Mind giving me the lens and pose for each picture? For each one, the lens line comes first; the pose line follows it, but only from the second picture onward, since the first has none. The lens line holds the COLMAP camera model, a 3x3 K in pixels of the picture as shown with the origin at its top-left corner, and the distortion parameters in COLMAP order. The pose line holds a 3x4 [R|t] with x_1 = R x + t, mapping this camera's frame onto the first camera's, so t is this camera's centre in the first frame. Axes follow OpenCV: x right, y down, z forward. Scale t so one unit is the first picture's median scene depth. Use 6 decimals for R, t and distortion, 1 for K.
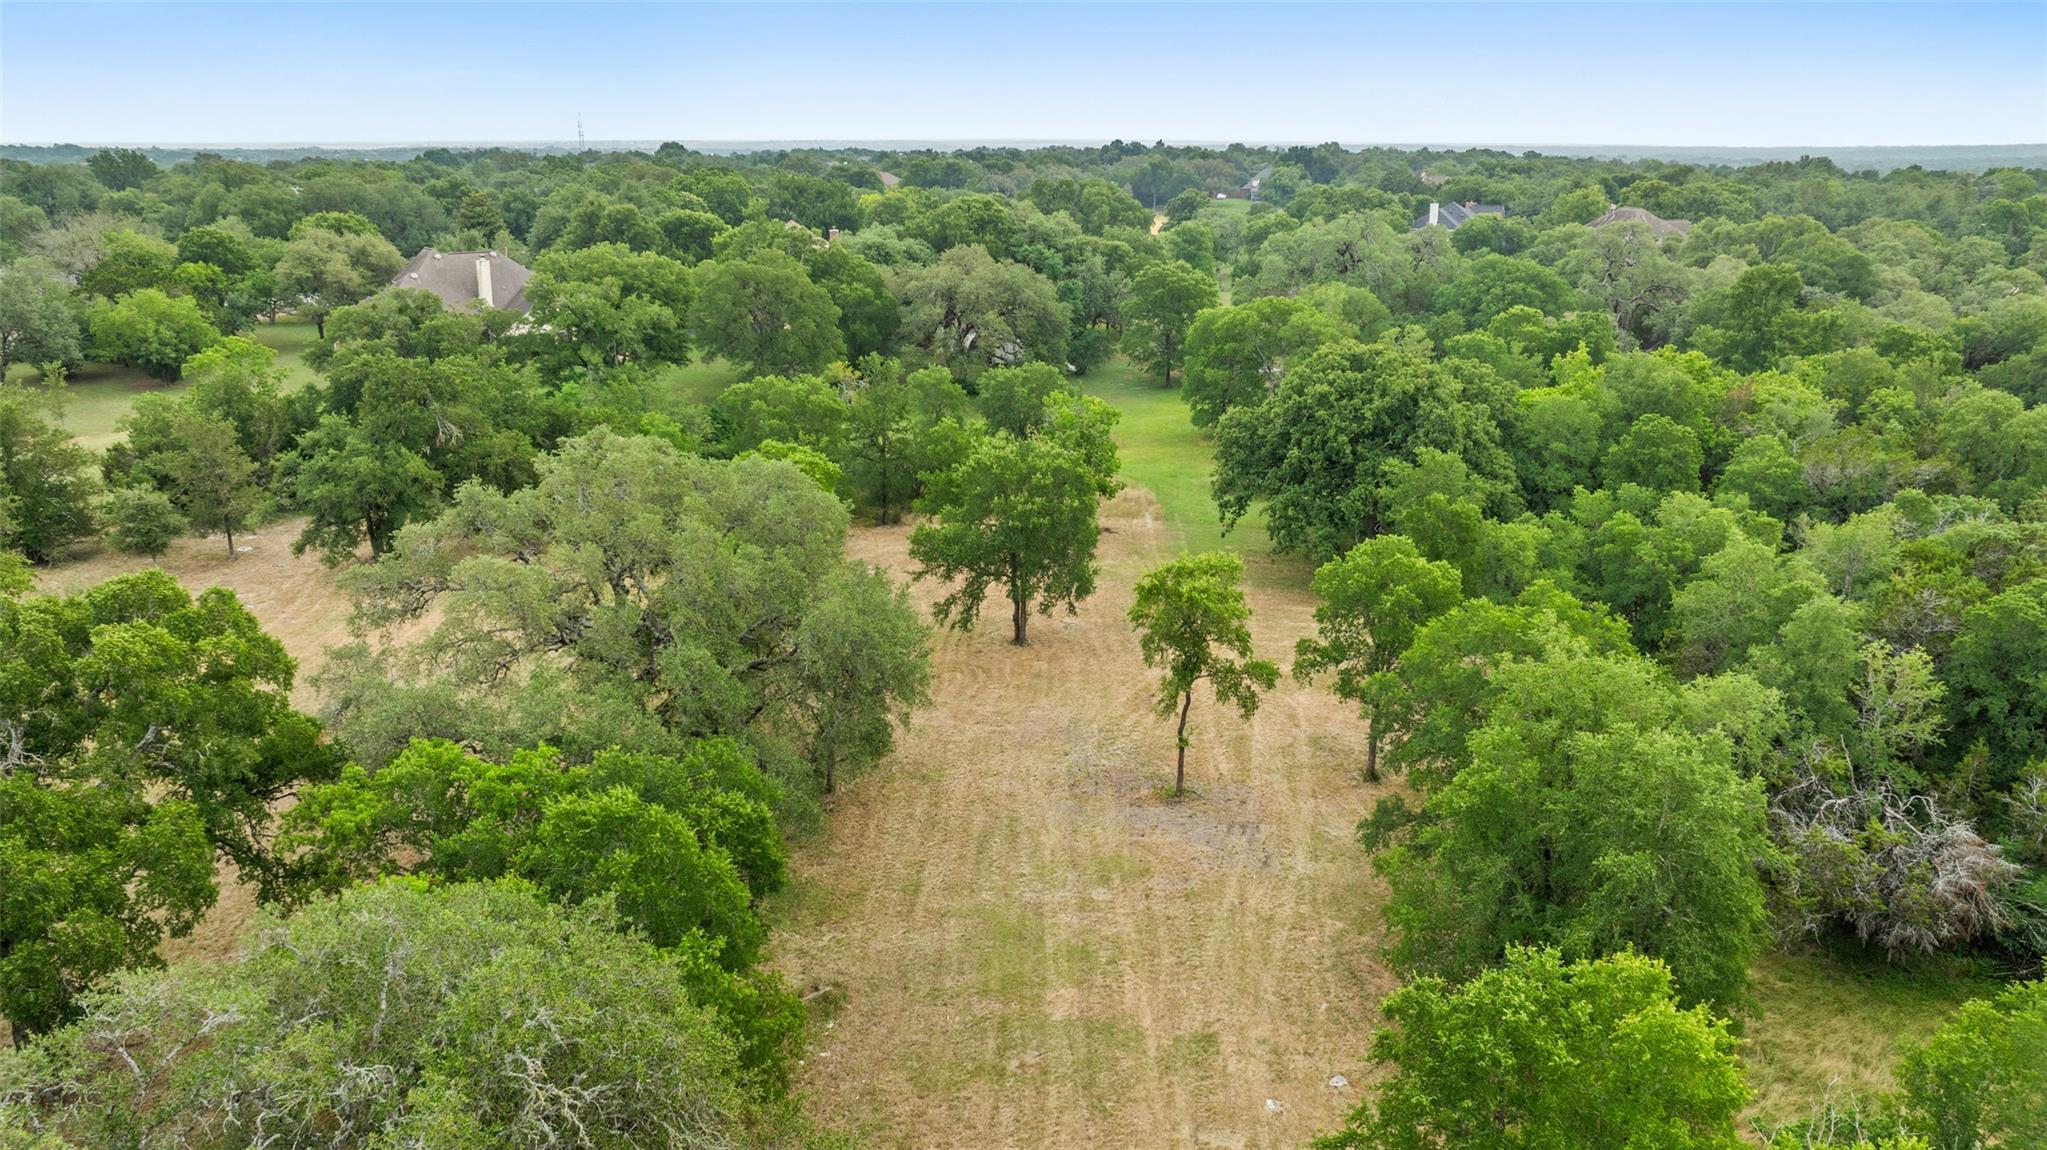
lens RADIAL K [[1465.5, 0, 1023.5], [0, 1465.5, 575.0], [0, 0, 1]] dist [-0.005982, 0.009463]
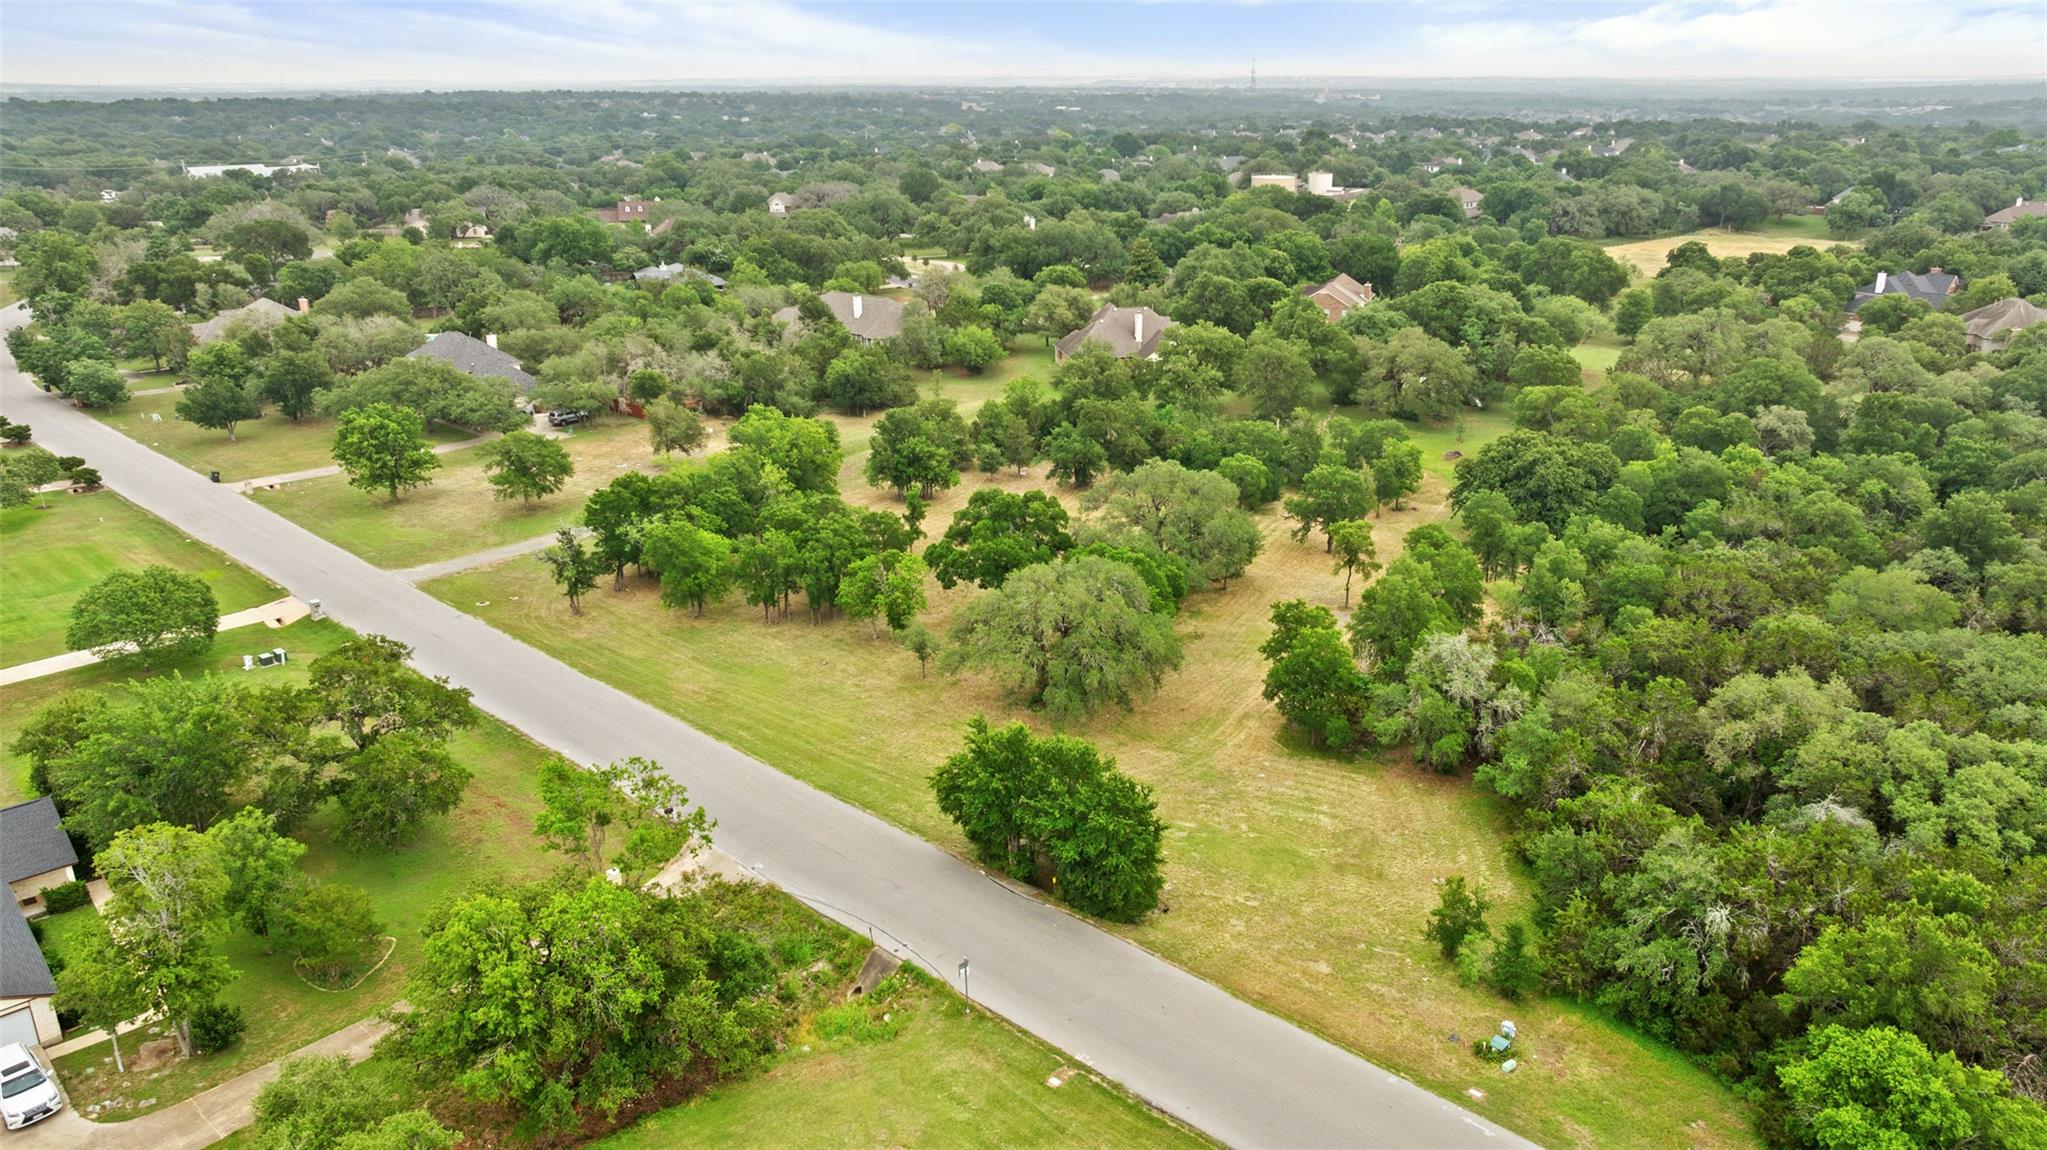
lens RADIAL K [[1480.8, 0, 1023.5], [0, 1480.8, 575.0], [0, 0, 1]] dist [-0.078578, 0.102420]
pose [[0.908108, 0.131637, -0.397508, 0.258476], [-0.113639, 0.991150, 0.068617, -0.012018], [0.403022, -0.017139, 0.915030, -0.705106]]
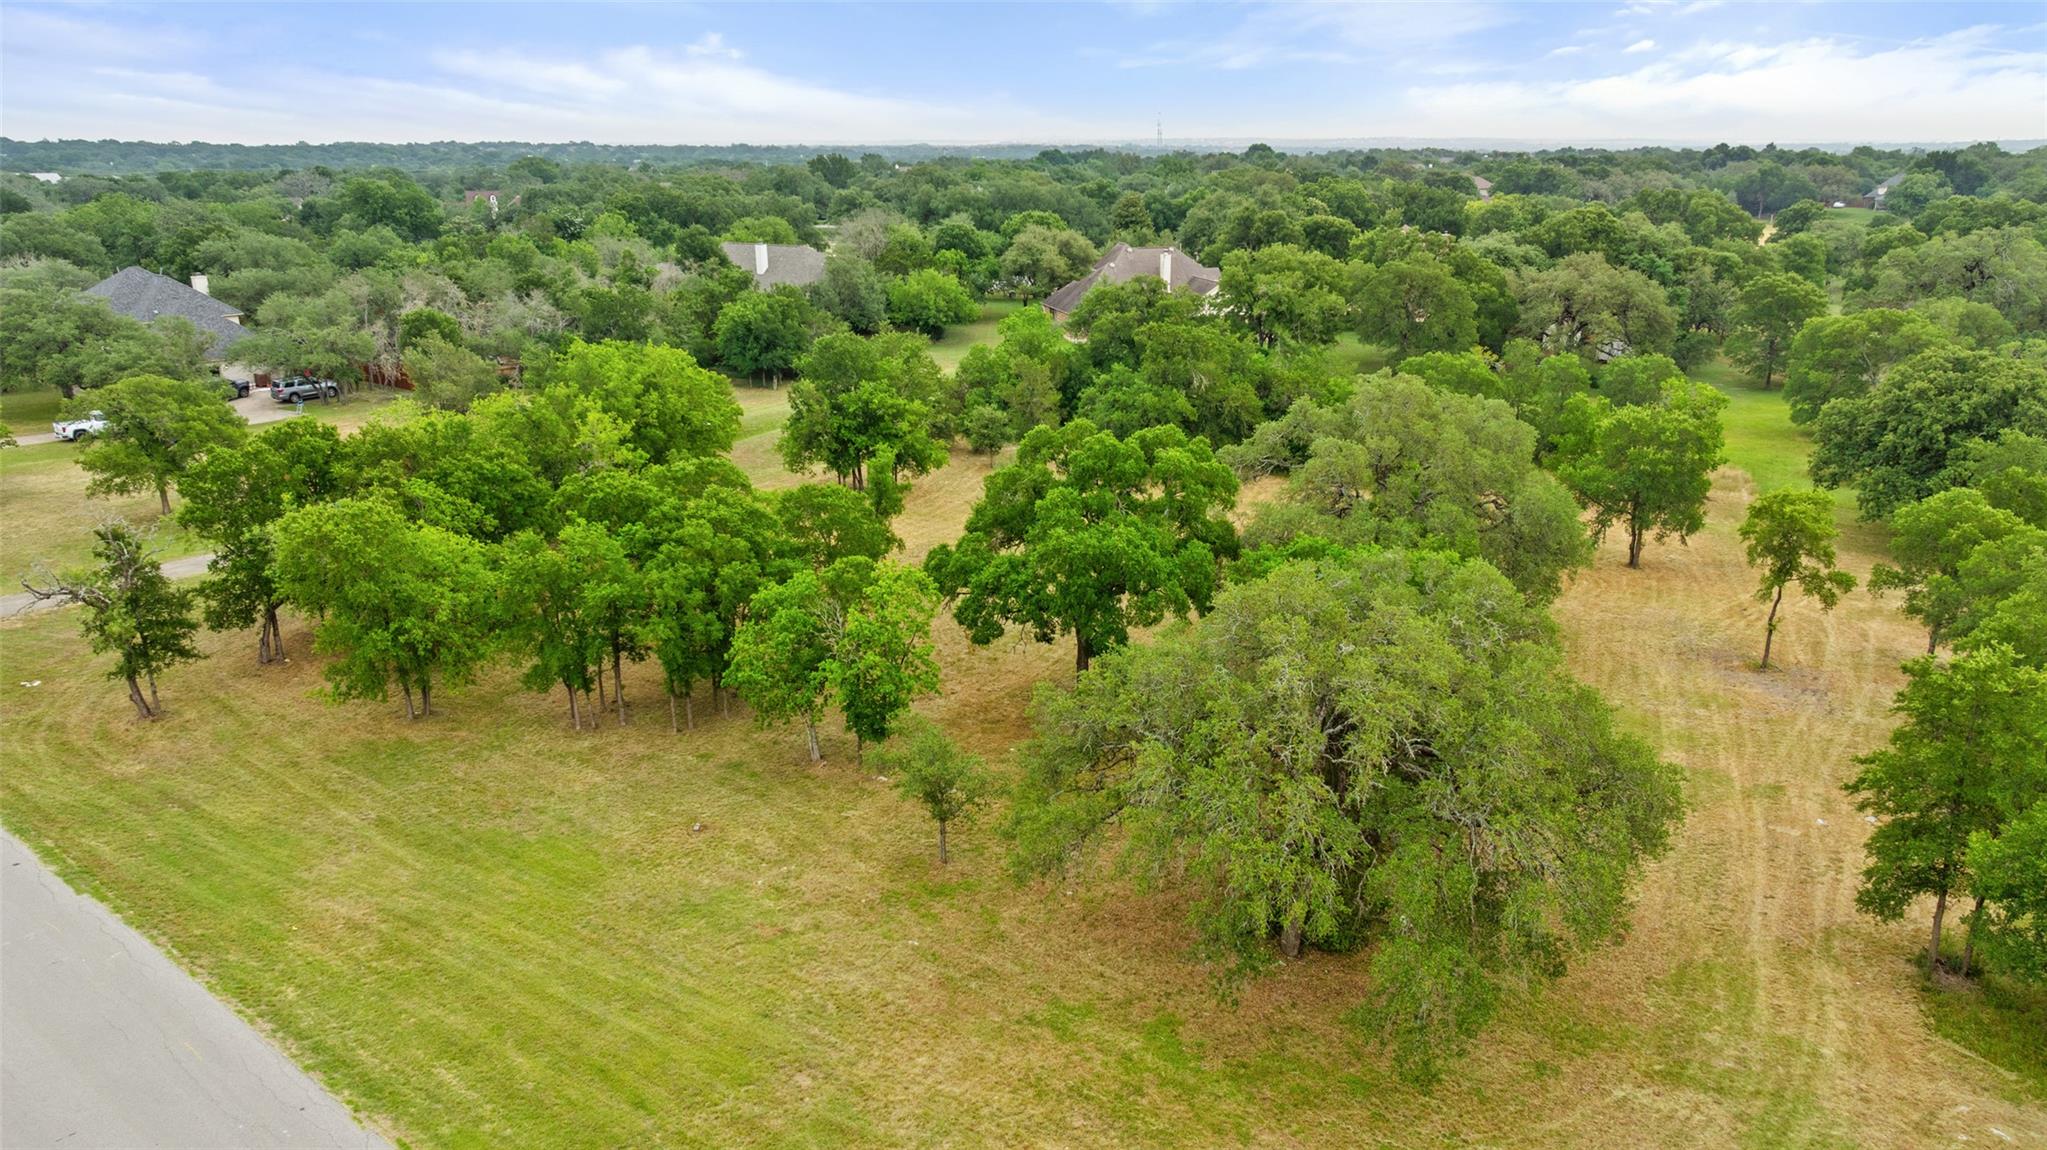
lens RADIAL K [[1480.8, 0, 1023.5], [0, 1480.8, 575.0], [0, 0, 1]] dist [-0.078578, 0.102420]
pose [[0.933855, 0.098474, -0.343827, -0.031483], [-0.097916, 0.995013, 0.019032, 0.043148], [0.343987, 0.015893, 0.938840, -0.205858]]
